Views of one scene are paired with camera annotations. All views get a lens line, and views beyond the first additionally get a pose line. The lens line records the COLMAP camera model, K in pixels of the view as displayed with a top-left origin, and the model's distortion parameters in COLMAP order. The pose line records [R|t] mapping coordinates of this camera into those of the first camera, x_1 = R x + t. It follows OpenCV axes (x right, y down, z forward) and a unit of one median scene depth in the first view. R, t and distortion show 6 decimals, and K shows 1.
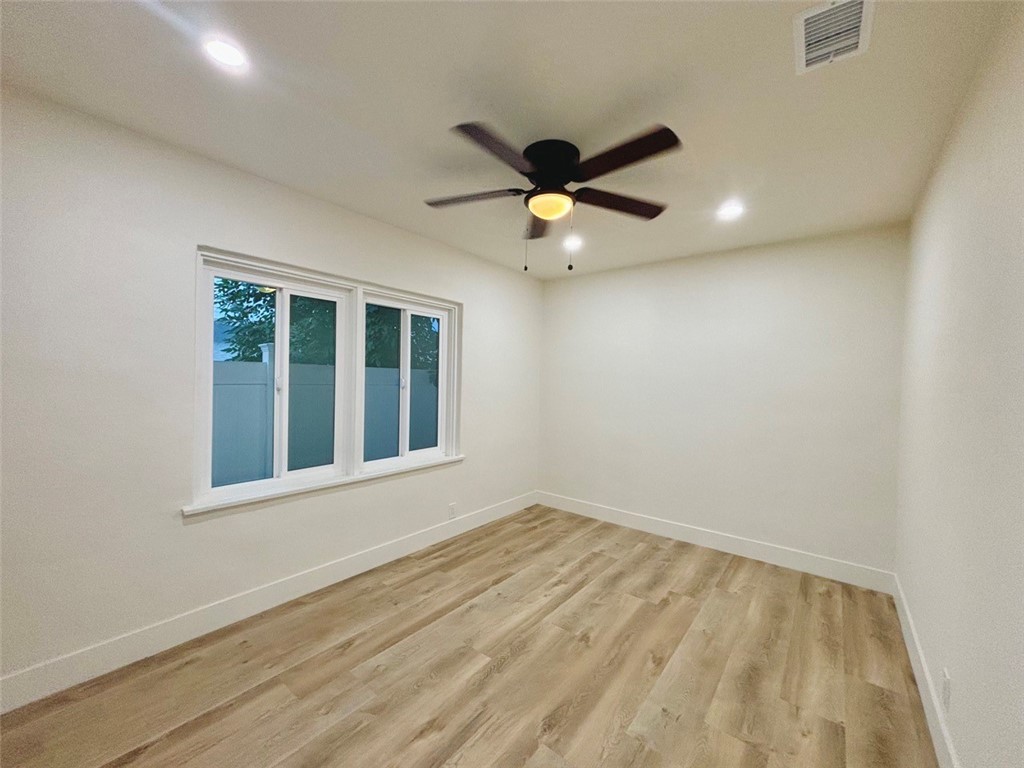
lens RADIAL K [[407.4, 0, 511.4], [0, 407.4, 383.3], [0, 0, 1]] dist [0.001249, 0.000547]
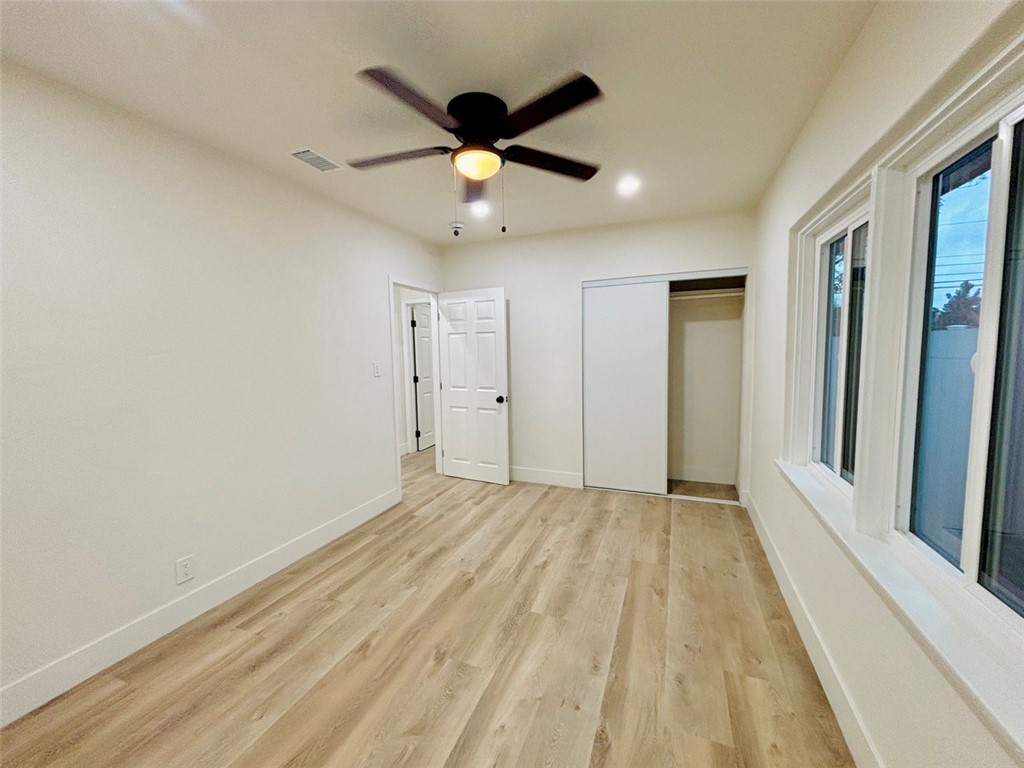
lens RADIAL K [[407.4, 0, 511.4], [0, 407.4, 383.3], [0, 0, 1]] dist [0.001249, 0.000547]
pose [[-0.958101, 0.017065, -0.285923, 0.293869], [-0.010959, 0.995309, 0.096127, -0.020795], [0.286222, 0.095233, -0.953419, 1.946299]]
